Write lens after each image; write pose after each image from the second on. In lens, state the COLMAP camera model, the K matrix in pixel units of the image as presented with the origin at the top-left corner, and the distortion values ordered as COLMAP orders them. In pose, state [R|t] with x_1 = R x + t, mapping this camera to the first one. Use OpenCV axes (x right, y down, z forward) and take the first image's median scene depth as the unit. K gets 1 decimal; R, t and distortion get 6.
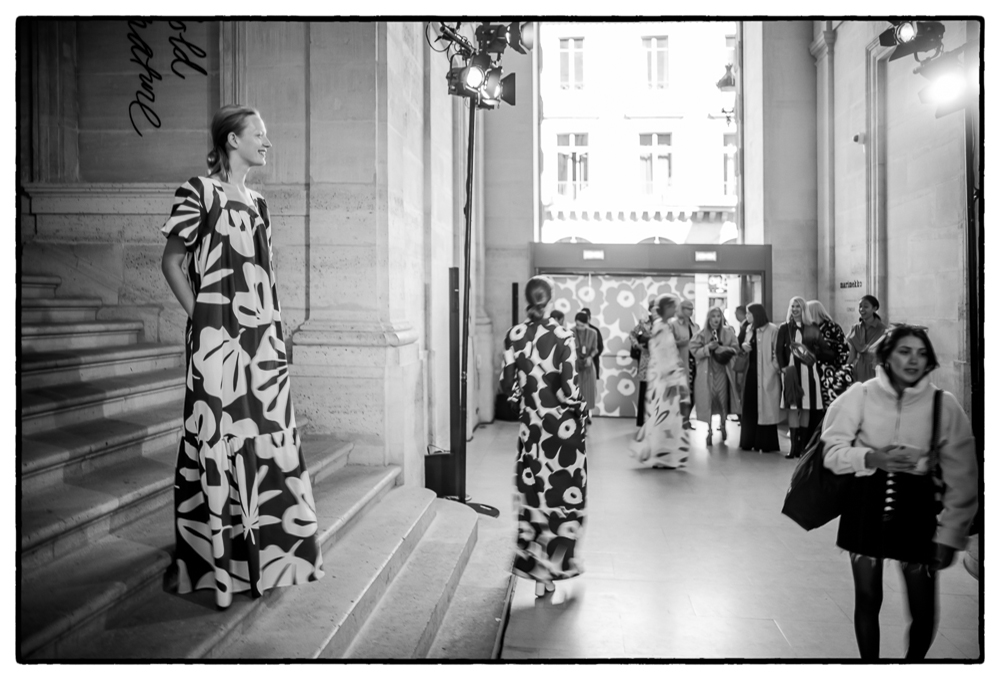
lens RADIAL K [[778.8, 0, 500.3], [0, 778.8, 312.2], [0, 0, 1]] dist [0.005410, 0.007569]
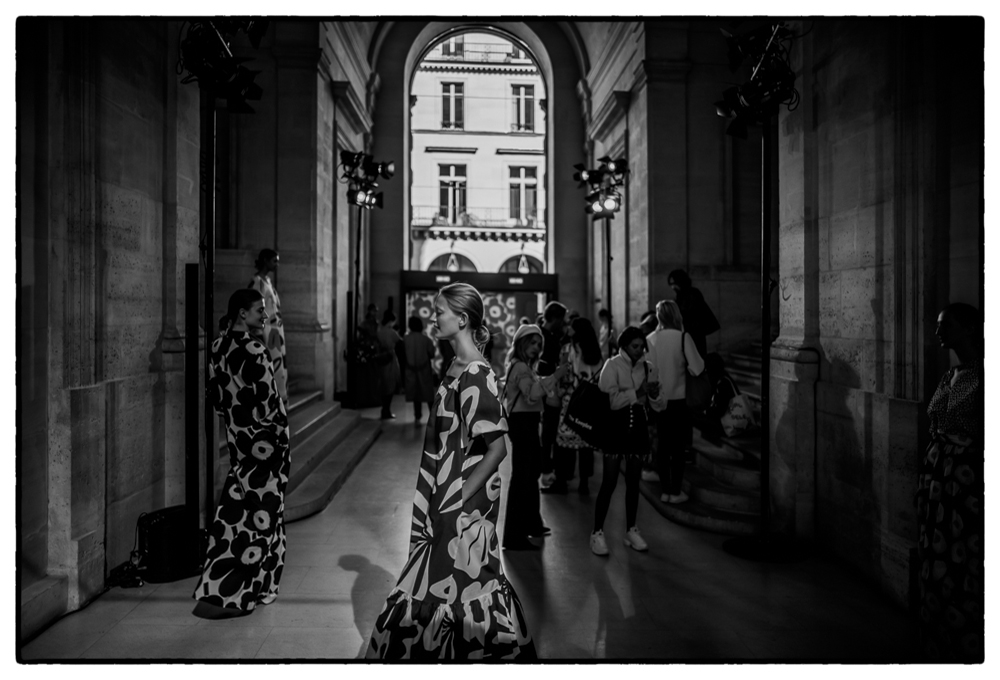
lens RADIAL K [[778.8, 0, 500.3], [0, 778.8, 312.2], [0, 0, 1]] dist [0.005410, 0.007569]
pose [[0.991260, 0.006309, 0.131772, 0.055013], [-0.005361, 0.999957, -0.007547, 0.004623], [-0.131814, 0.006775, 0.991251, -0.948698]]
